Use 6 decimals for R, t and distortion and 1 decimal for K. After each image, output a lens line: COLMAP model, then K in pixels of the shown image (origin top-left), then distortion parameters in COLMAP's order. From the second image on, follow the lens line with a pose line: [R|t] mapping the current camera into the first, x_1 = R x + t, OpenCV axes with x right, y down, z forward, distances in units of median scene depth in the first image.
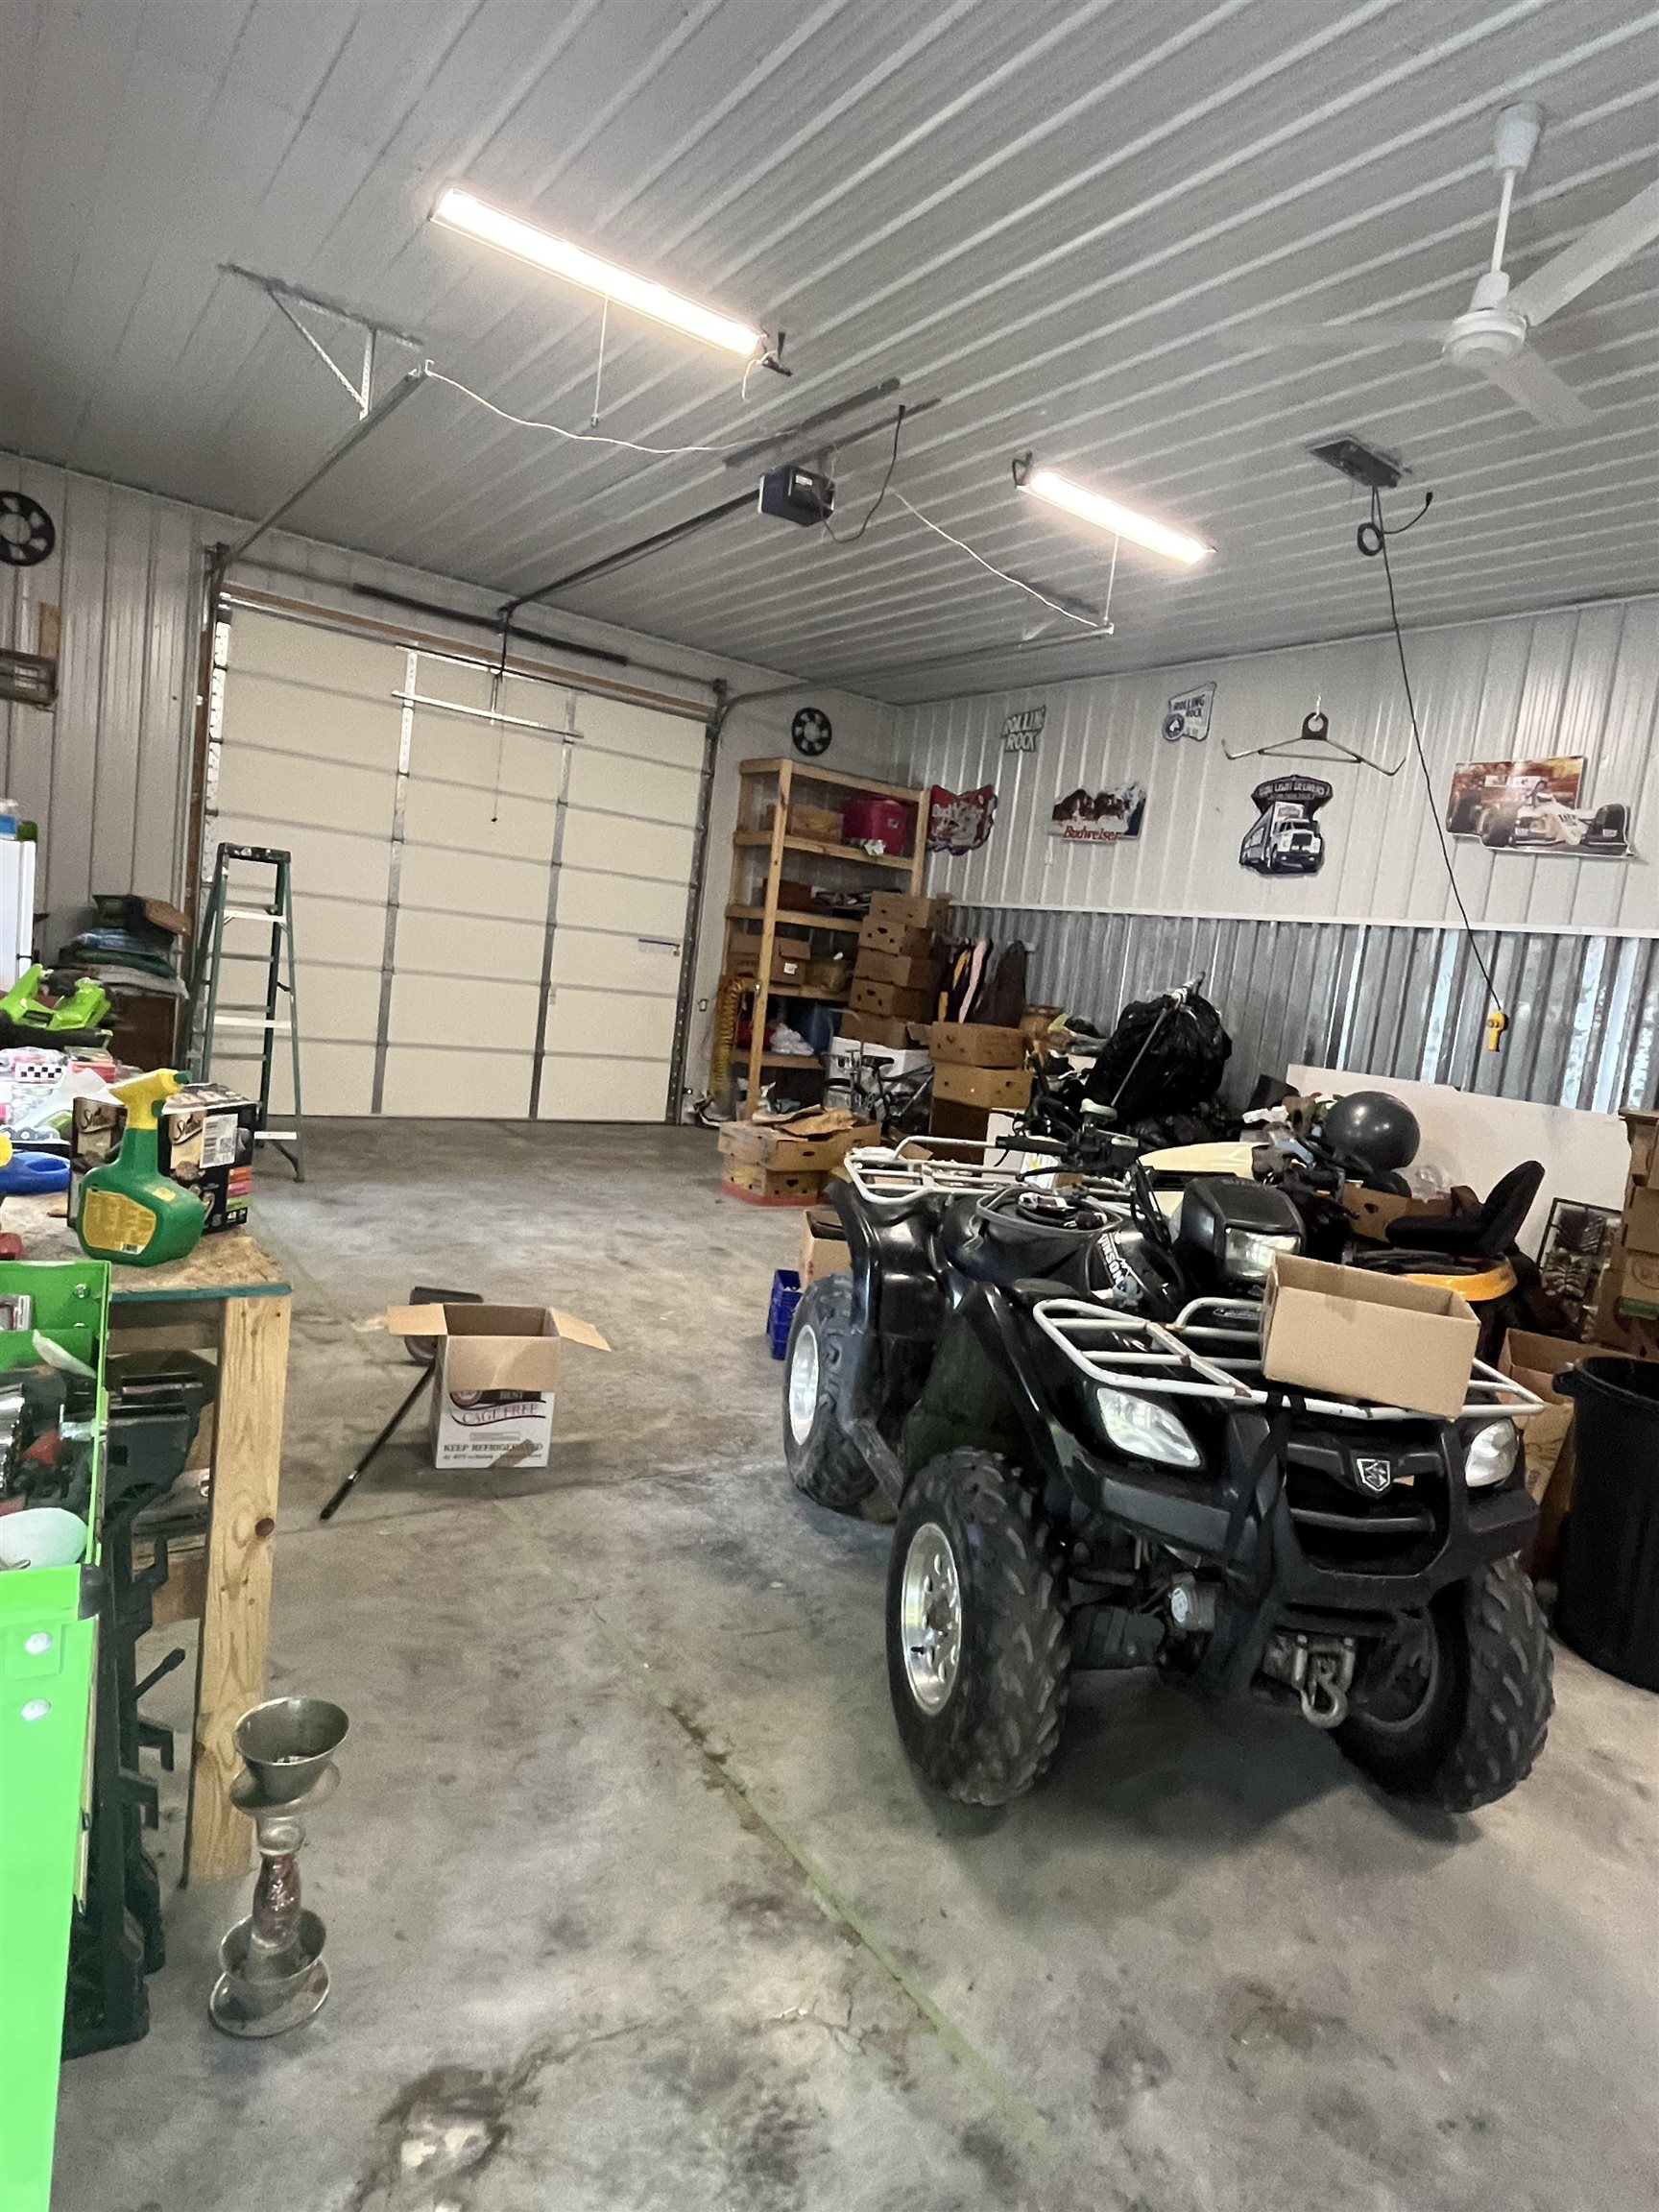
lens RADIAL K [[1247.6, 0, 830.4], [0, 1247.6, 1107.5], [0, 0, 1]] dist [-0.008778, -0.000694]
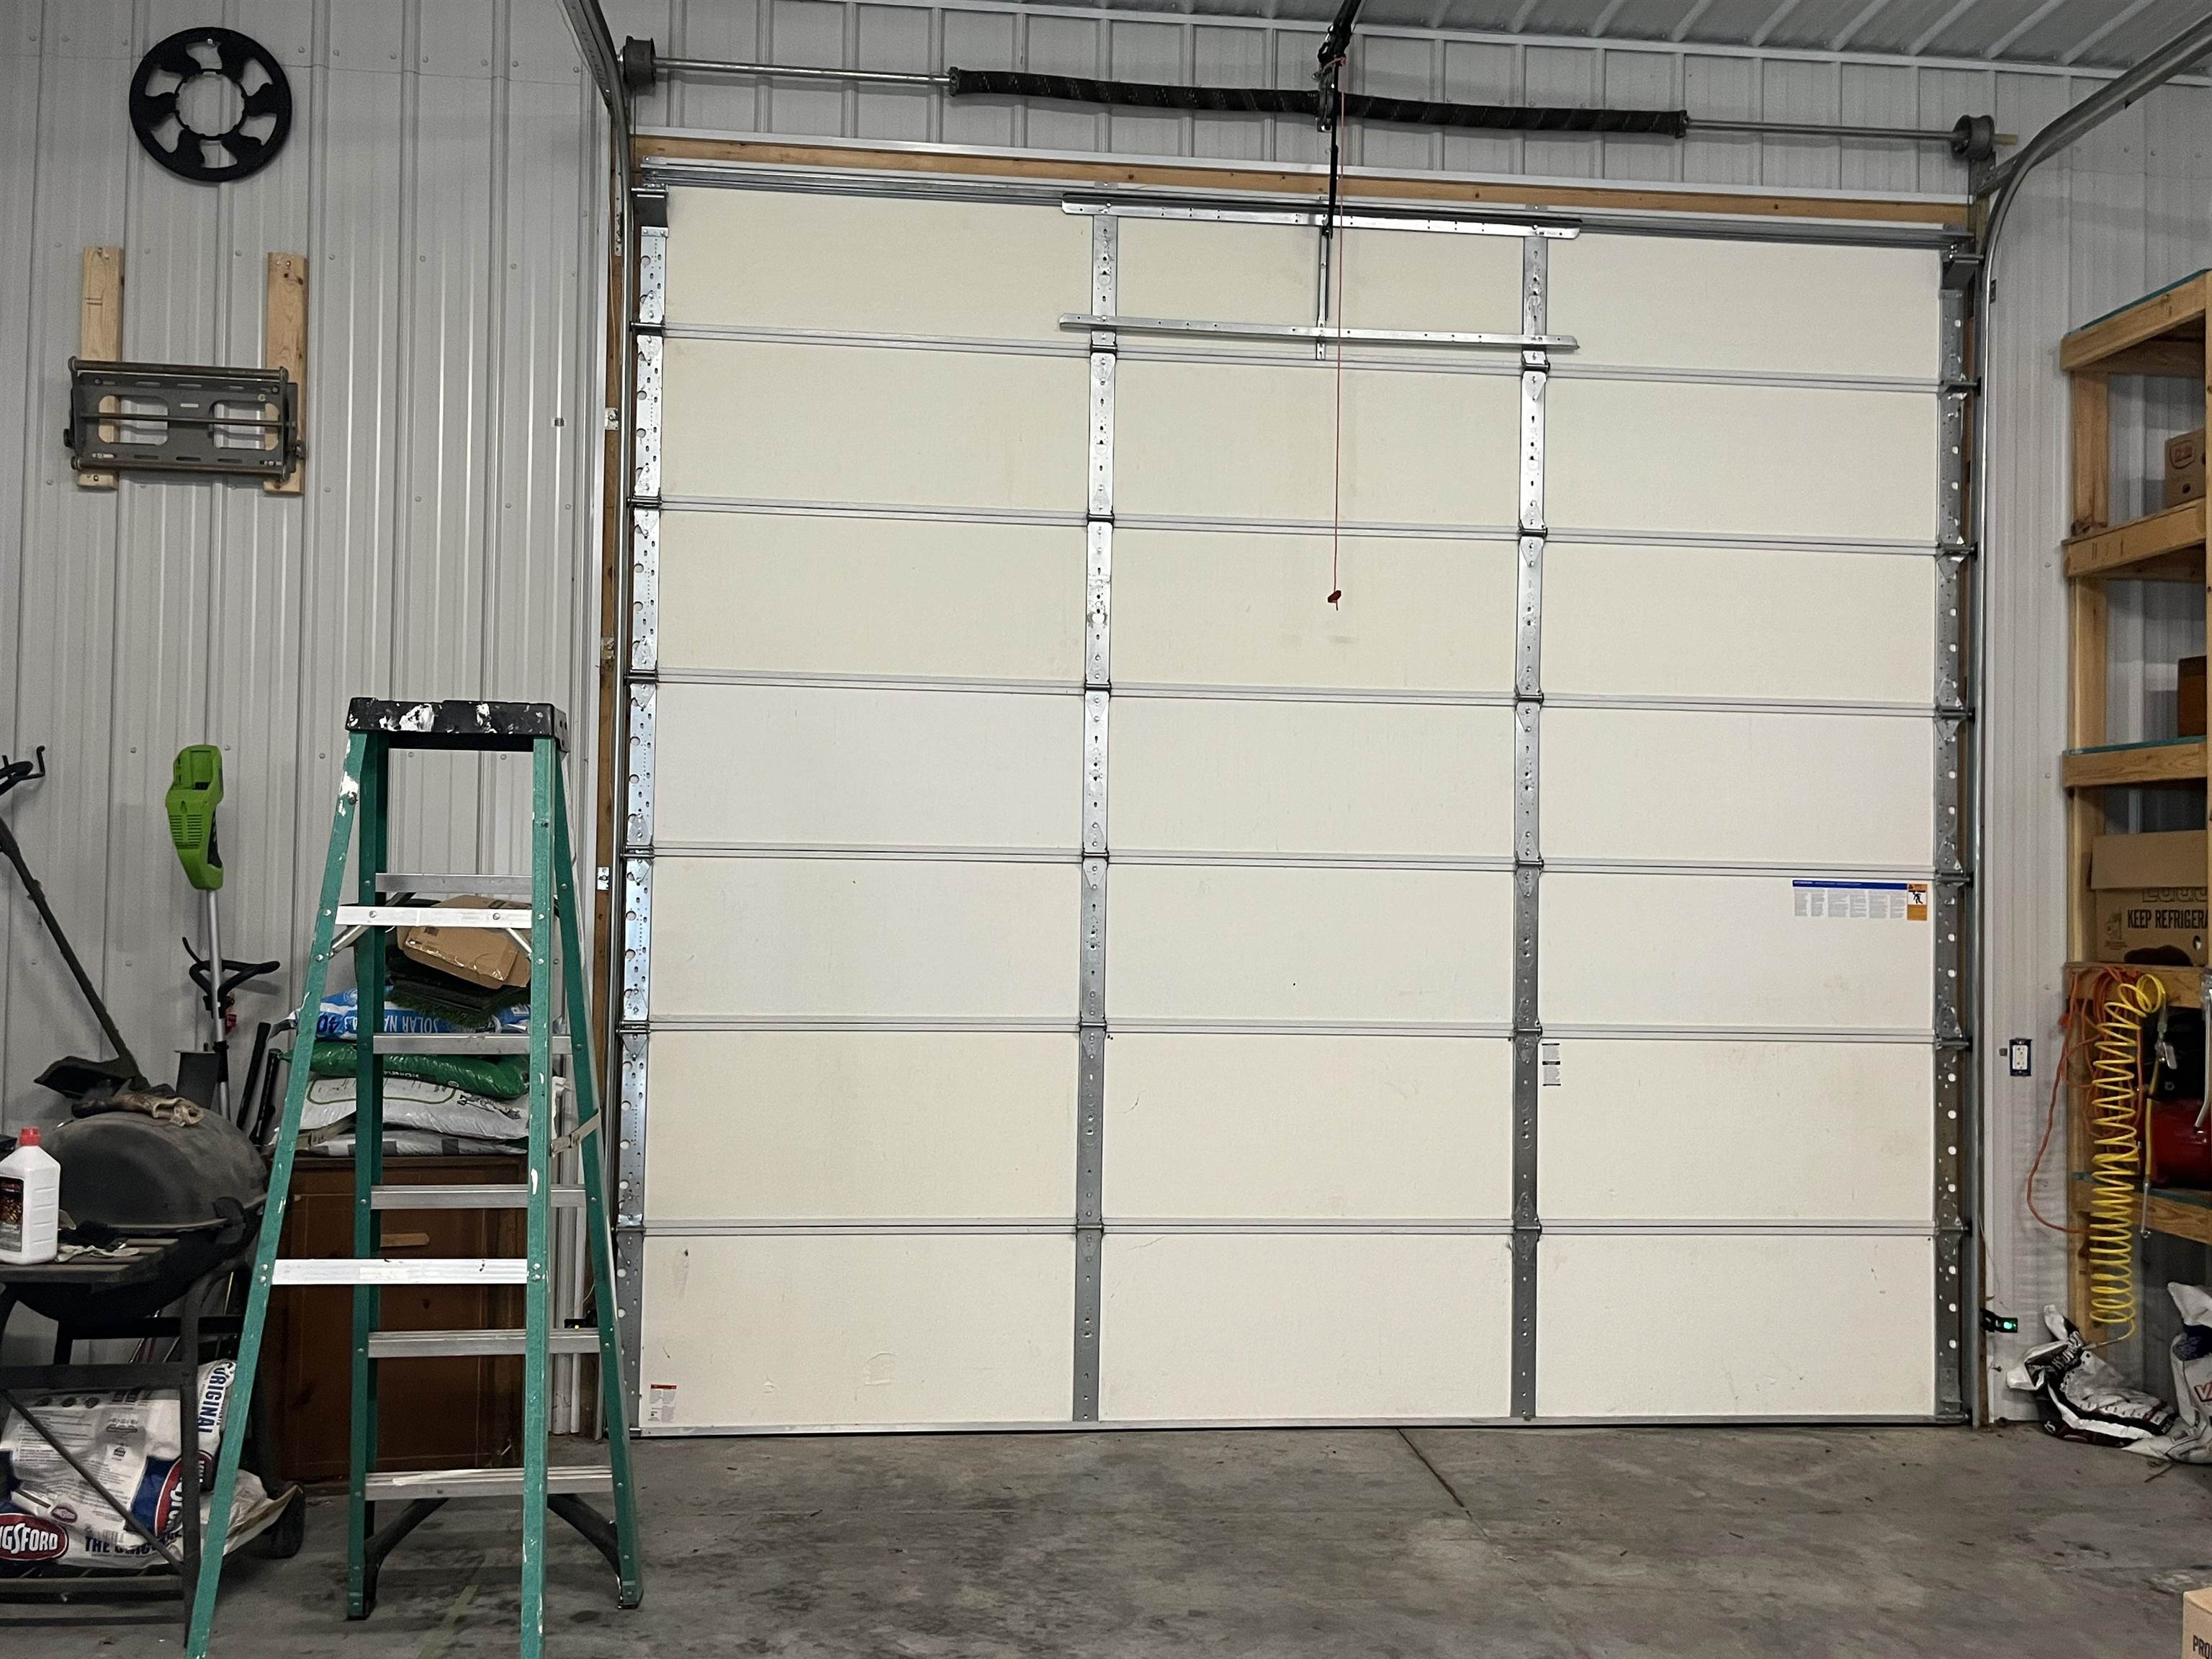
lens RADIAL K [[1891.8, 0, 1107.8], [0, 1891.8, 841.7], [0, 0, 1]] dist [0.032282, 0.005151]
pose [[0.857770, -0.116751, -0.500599, -0.050844], [0.026162, 0.982519, -0.184317, -0.052531], [0.513367, 0.145005, 0.845830, 0.446861]]
